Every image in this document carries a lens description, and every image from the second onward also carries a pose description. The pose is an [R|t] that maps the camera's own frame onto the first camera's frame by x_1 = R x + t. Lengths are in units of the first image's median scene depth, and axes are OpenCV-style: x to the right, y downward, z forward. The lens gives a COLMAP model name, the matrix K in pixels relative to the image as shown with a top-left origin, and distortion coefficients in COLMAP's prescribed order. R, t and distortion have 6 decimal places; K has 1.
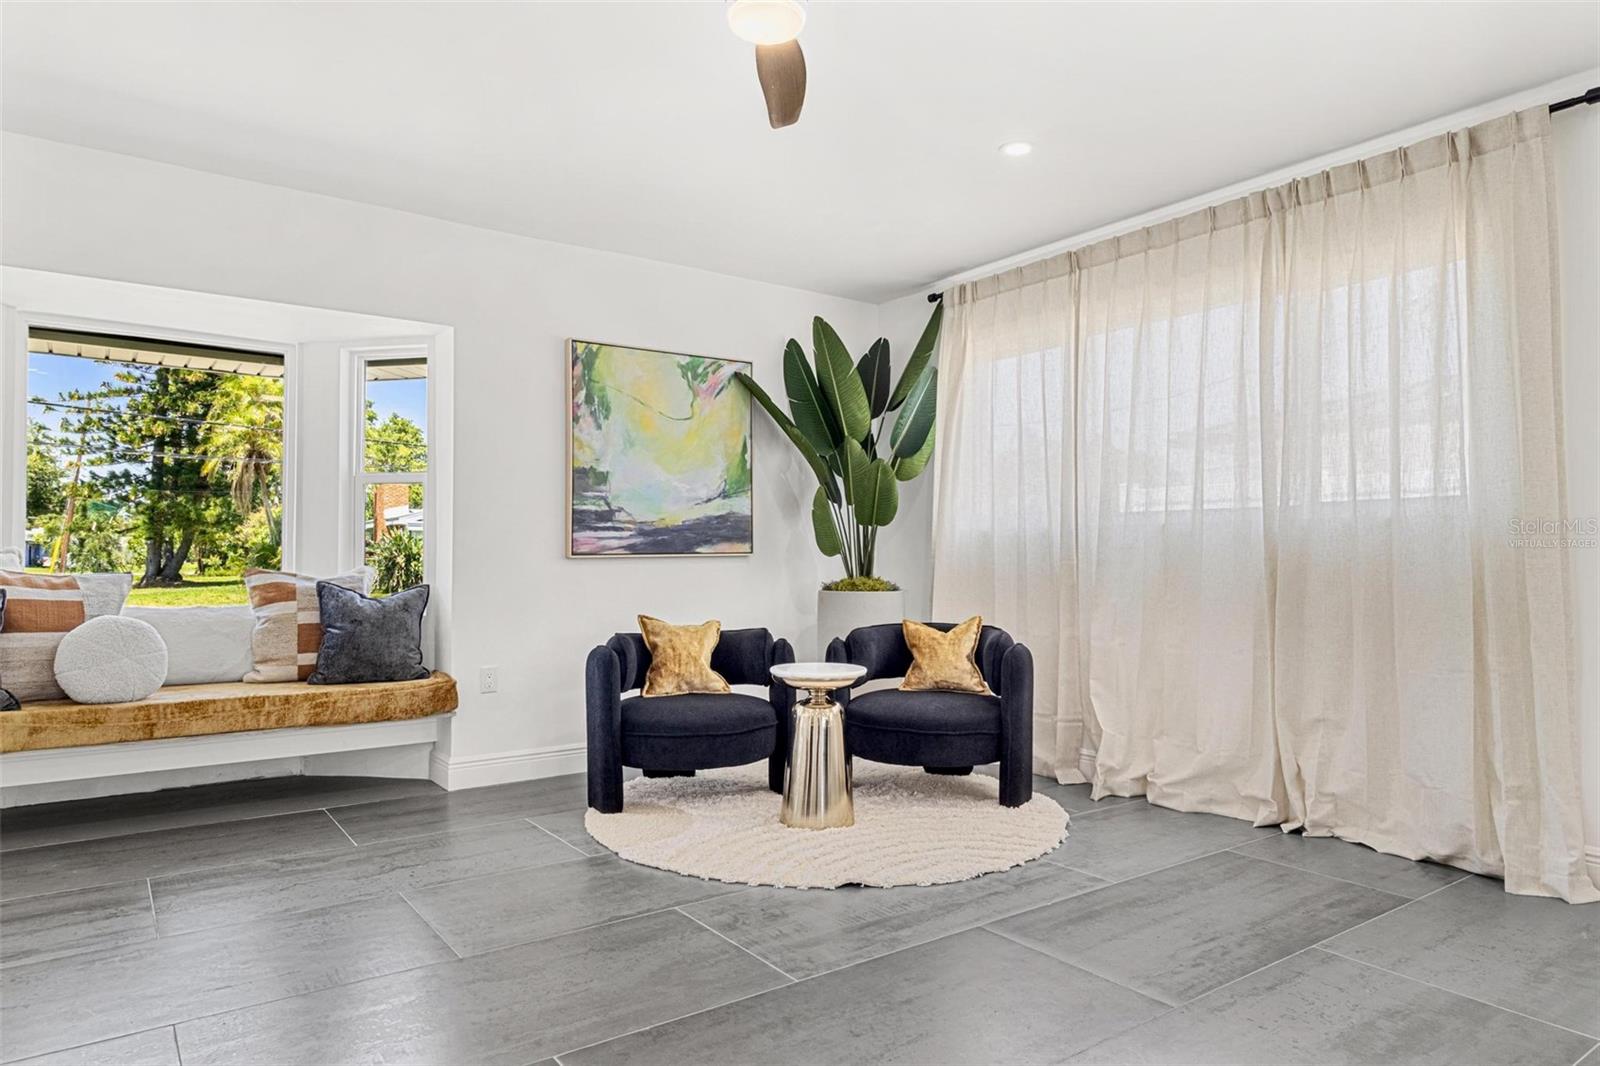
lens RADIAL K [[989.4, 0, 807.6], [0, 989.4, 540.4], [0, 0, 1]] dist [0.001762, 0.001653]
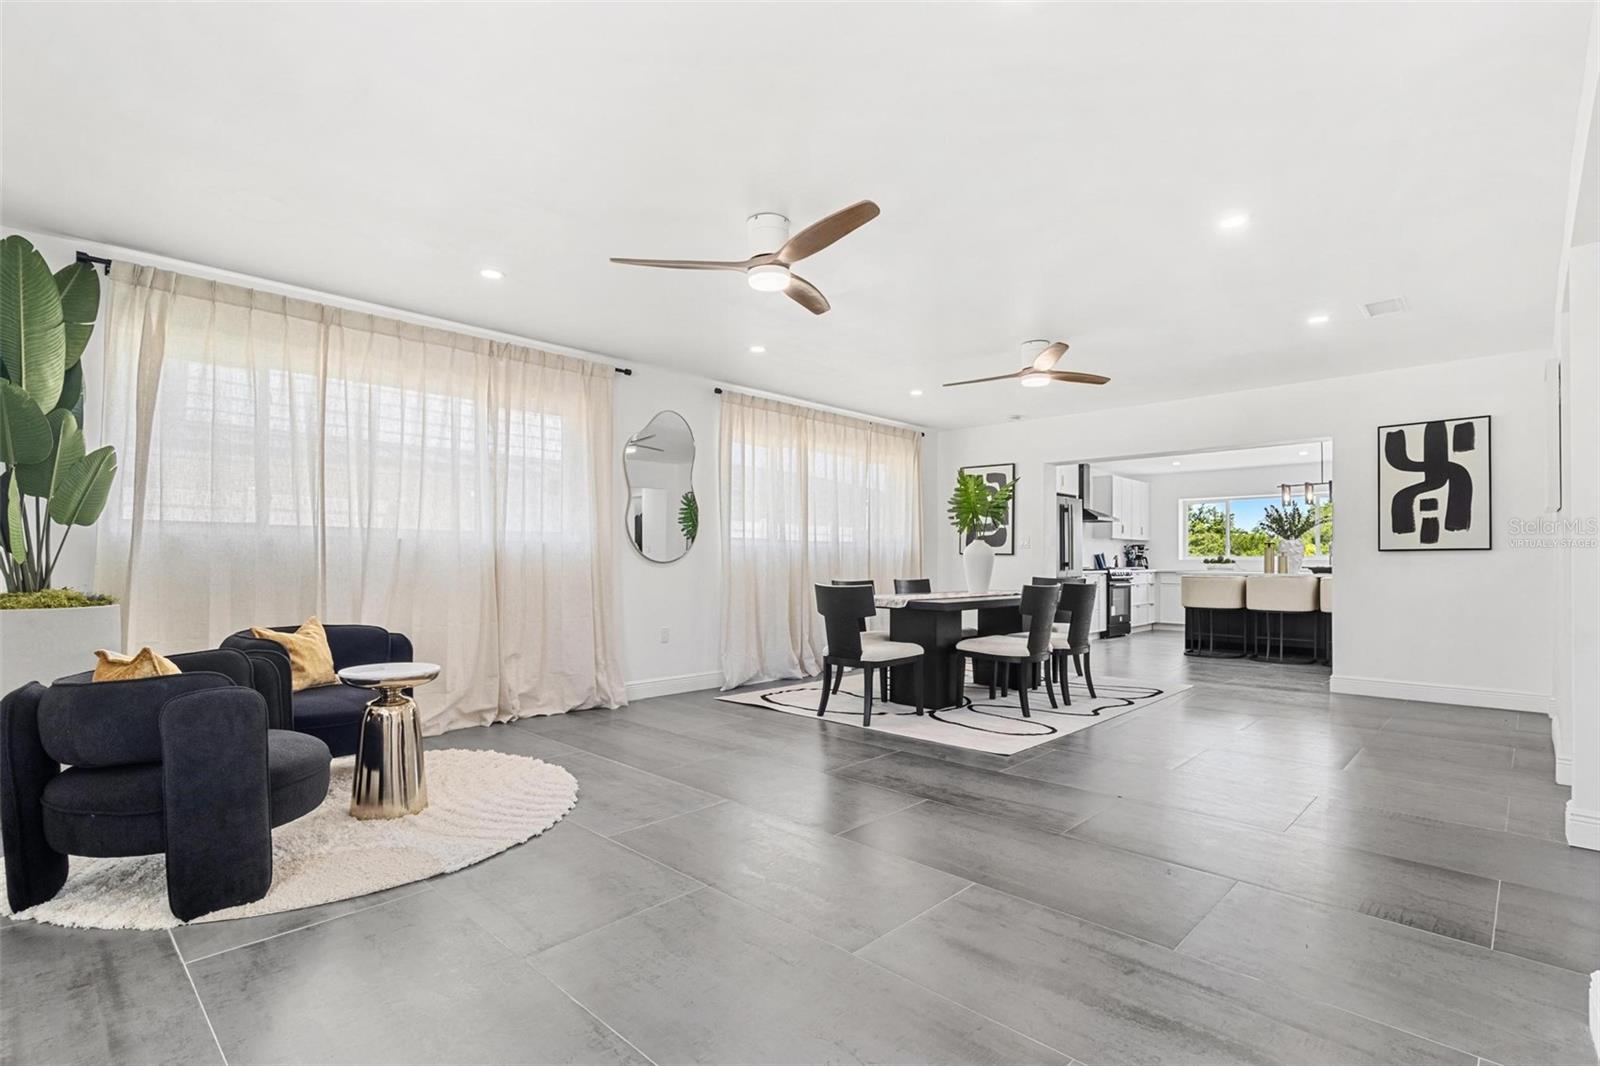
lens RADIAL K [[751.9, 0, 816.1], [0, 751.9, 552.7], [0, 0, 1]] dist [0.002439, -0.000409]
pose [[-0.183312, 0.009737, 0.983007, -0.701768], [-0.015882, 0.999791, -0.012865, 0.006855], [-0.982927, -0.017971, -0.183119, 0.561557]]
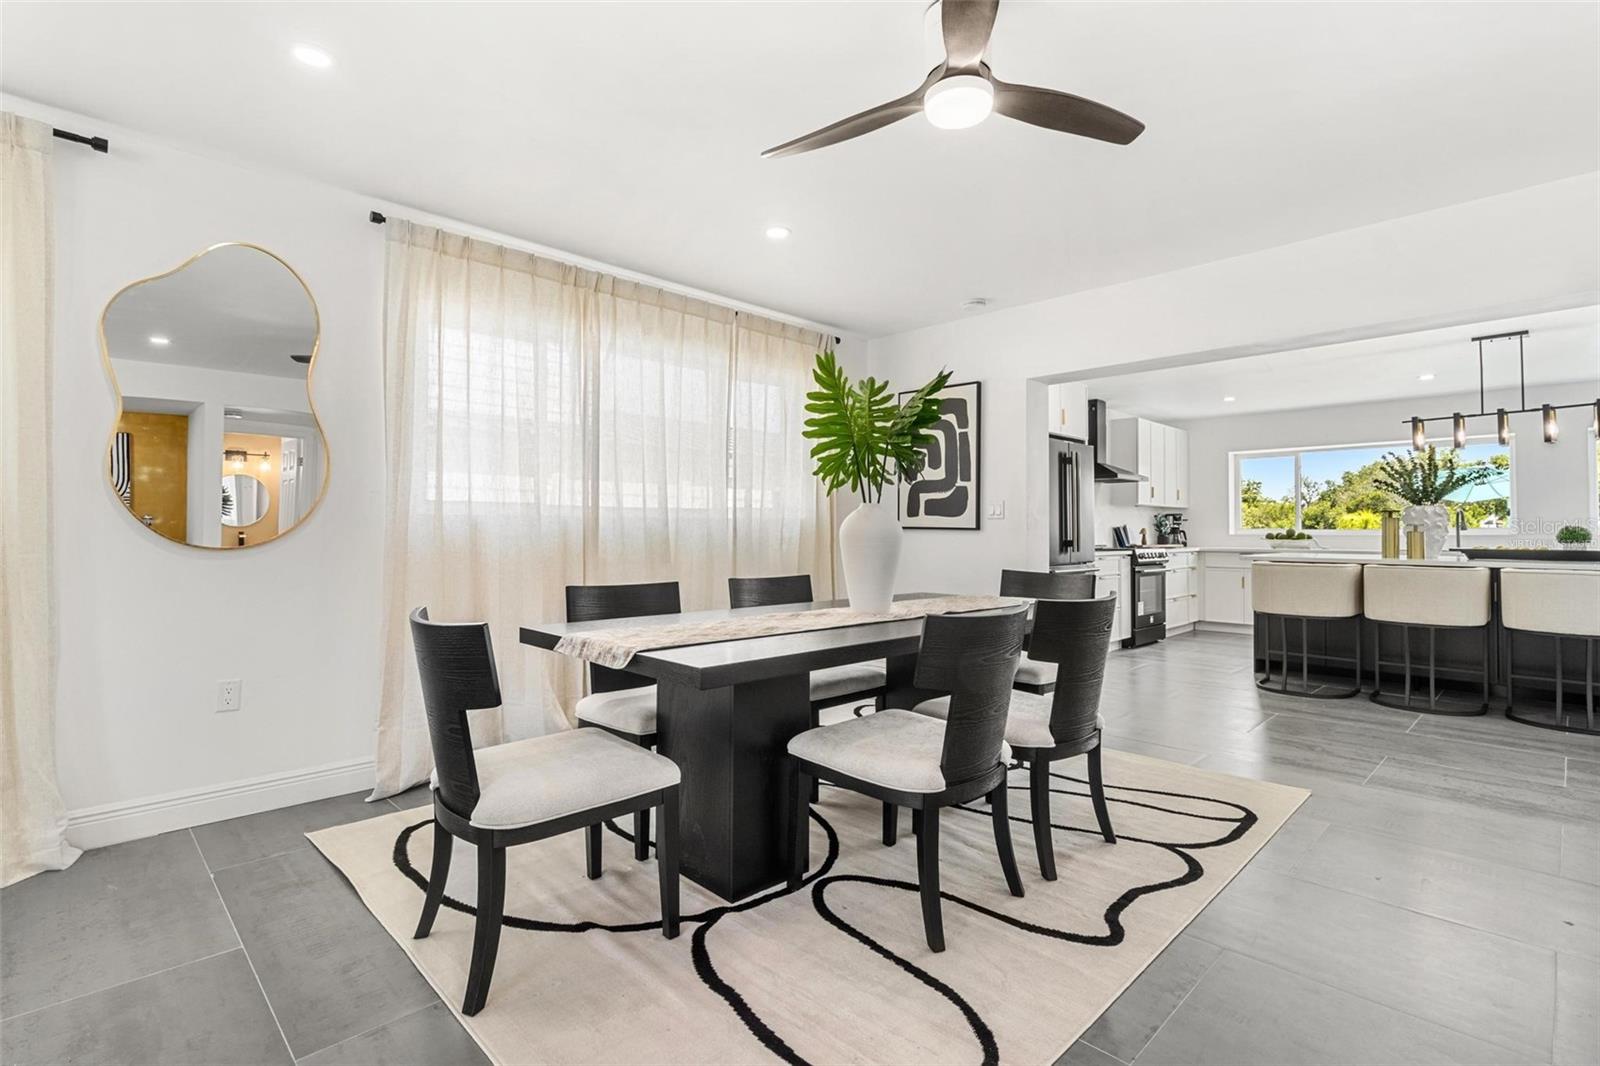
lens RADIAL K [[751.9, 0, 805.7], [0, 751.9, 515.5], [0, 0, 1]] dist [0.002439, -0.000409]
pose [[-0.148781, 0.019948, 0.988669, -0.110008], [-0.015272, 0.999631, -0.022467, -0.010088], [-0.988752, -0.018442, -0.148421, 0.204514]]
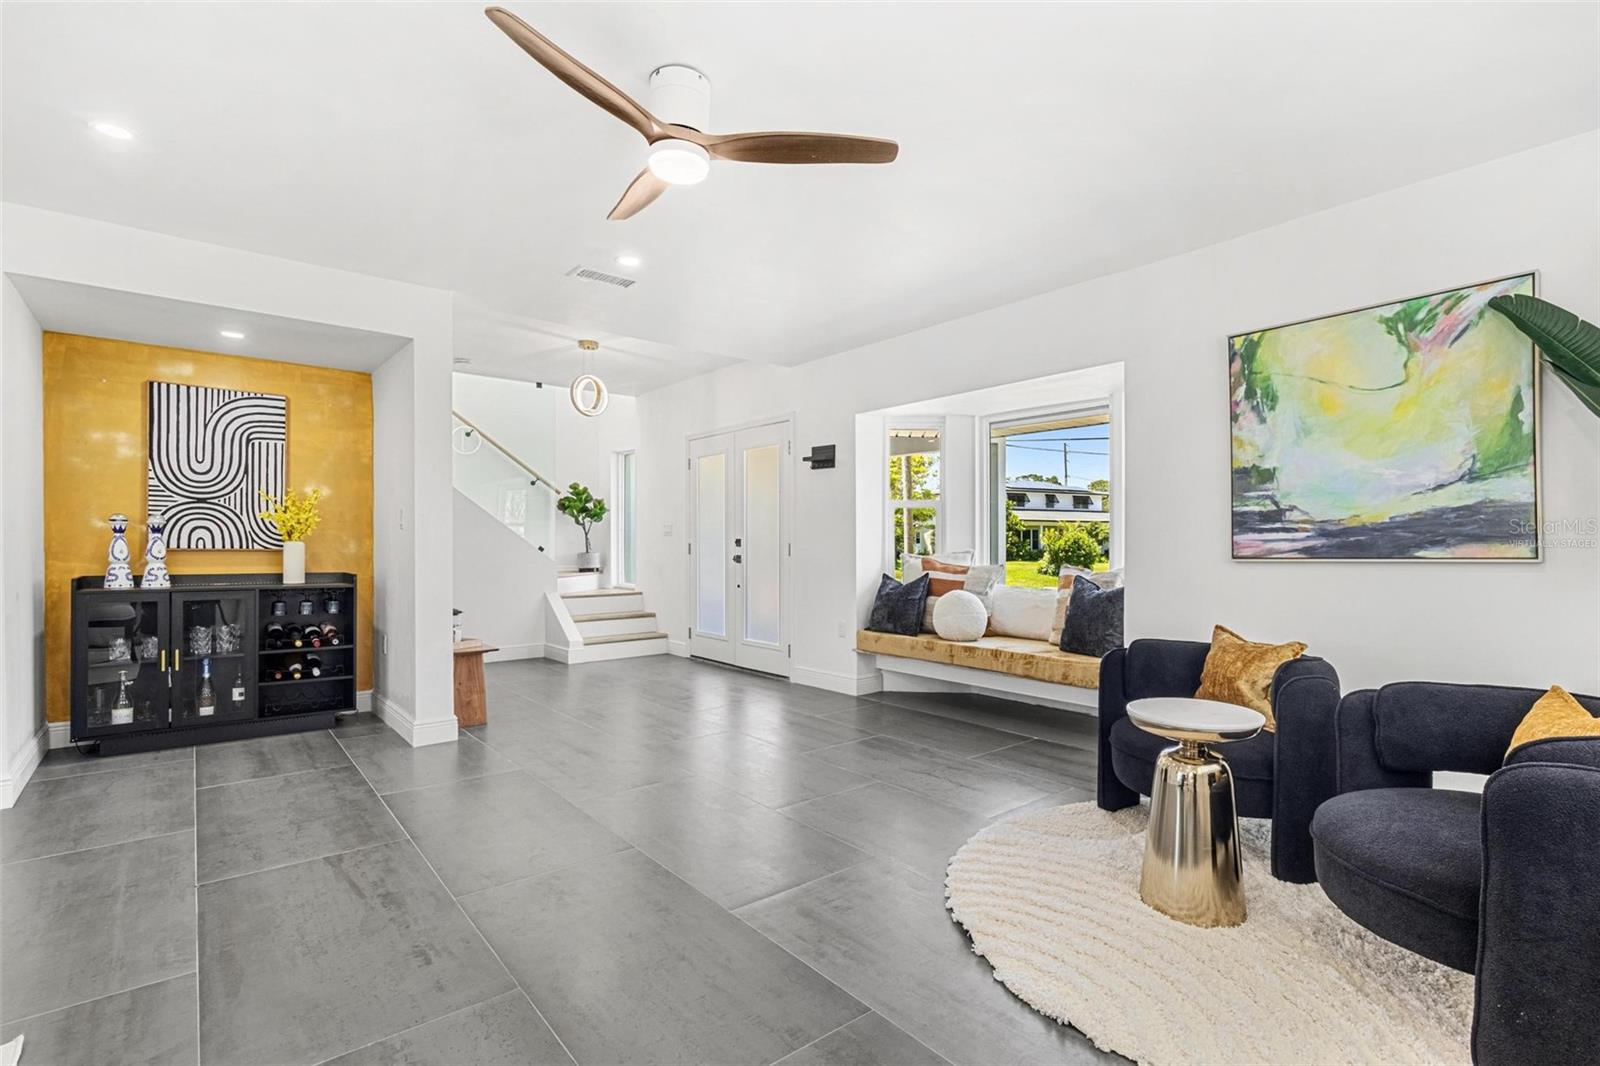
lens RADIAL K [[751.9, 0, 800.6], [0, 751.9, 549.9], [0, 0, 1]] dist [0.002439, -0.000409]
pose [[0.051704, 0.005735, -0.998646, 0.474518], [0.019707, 0.999783, 0.006762, -0.006944], [0.998468, -0.020030, 0.051580, 0.531525]]
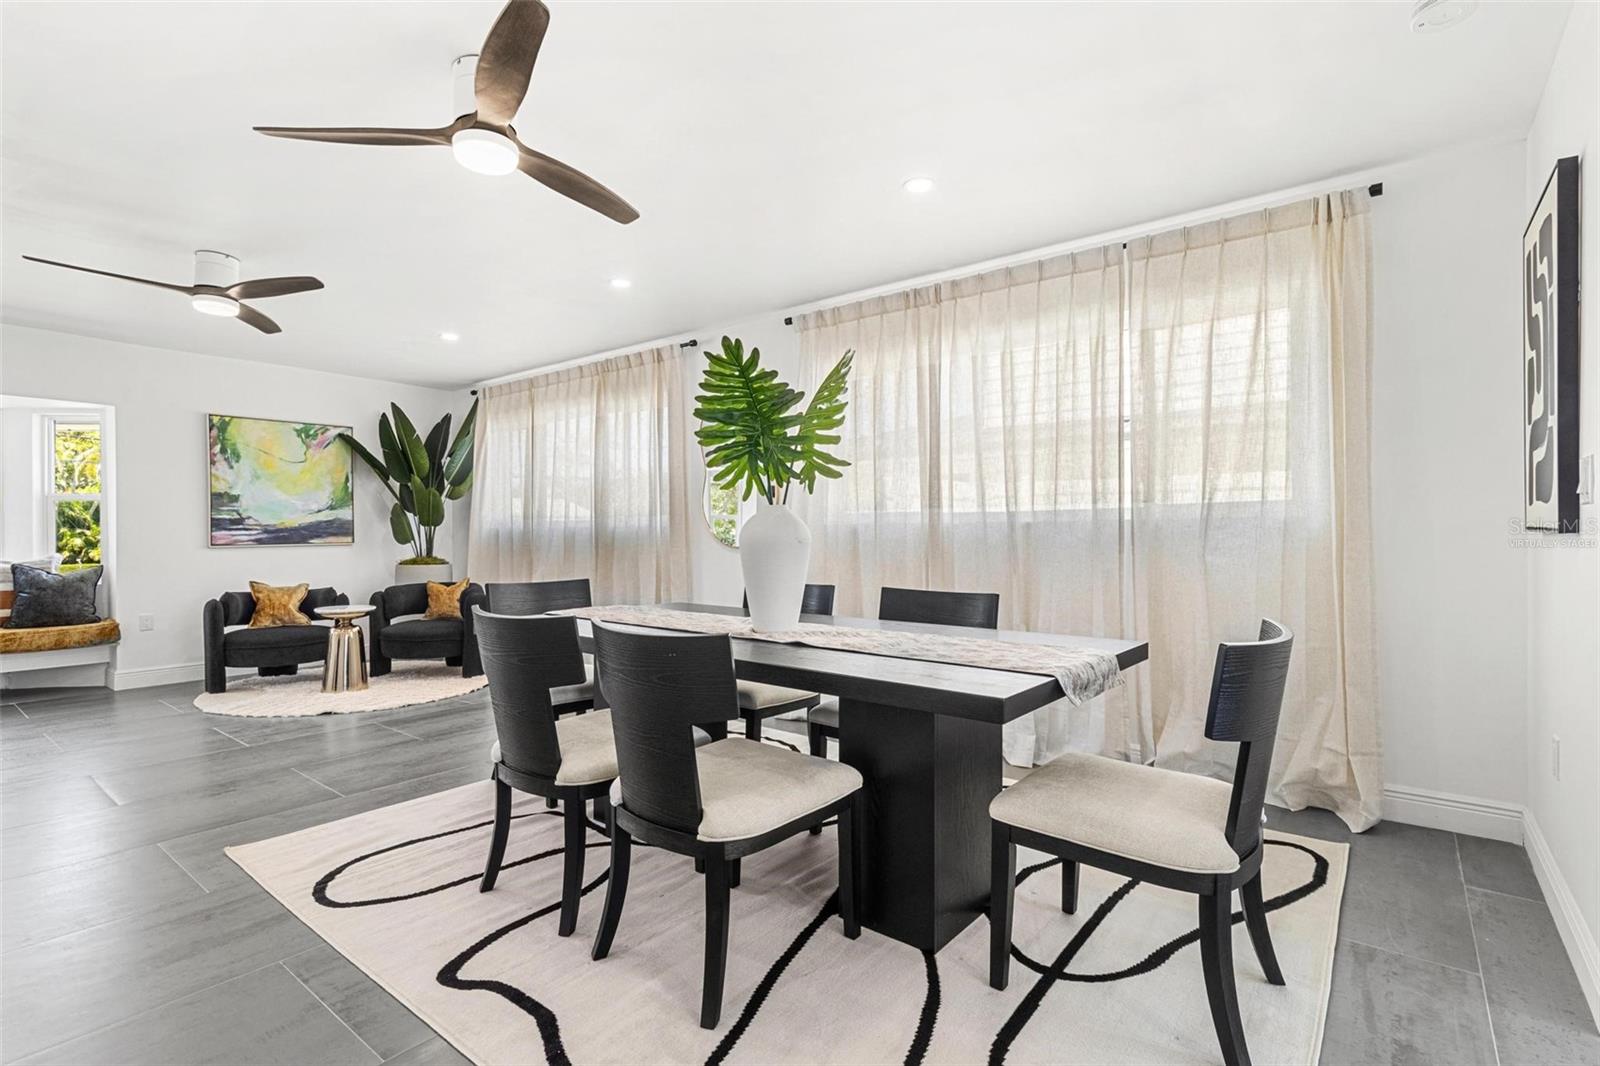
lens RADIAL K [[751.9, 0, 812.7], [0, 751.9, 538.6], [0, 0, 1]] dist [0.002439, -0.000409]
pose [[0.960669, -0.004778, 0.277657, 0.370293], [-0.000998, 0.999786, 0.020657, -0.023492], [-0.277696, -0.020122, 0.960458, -0.472755]]
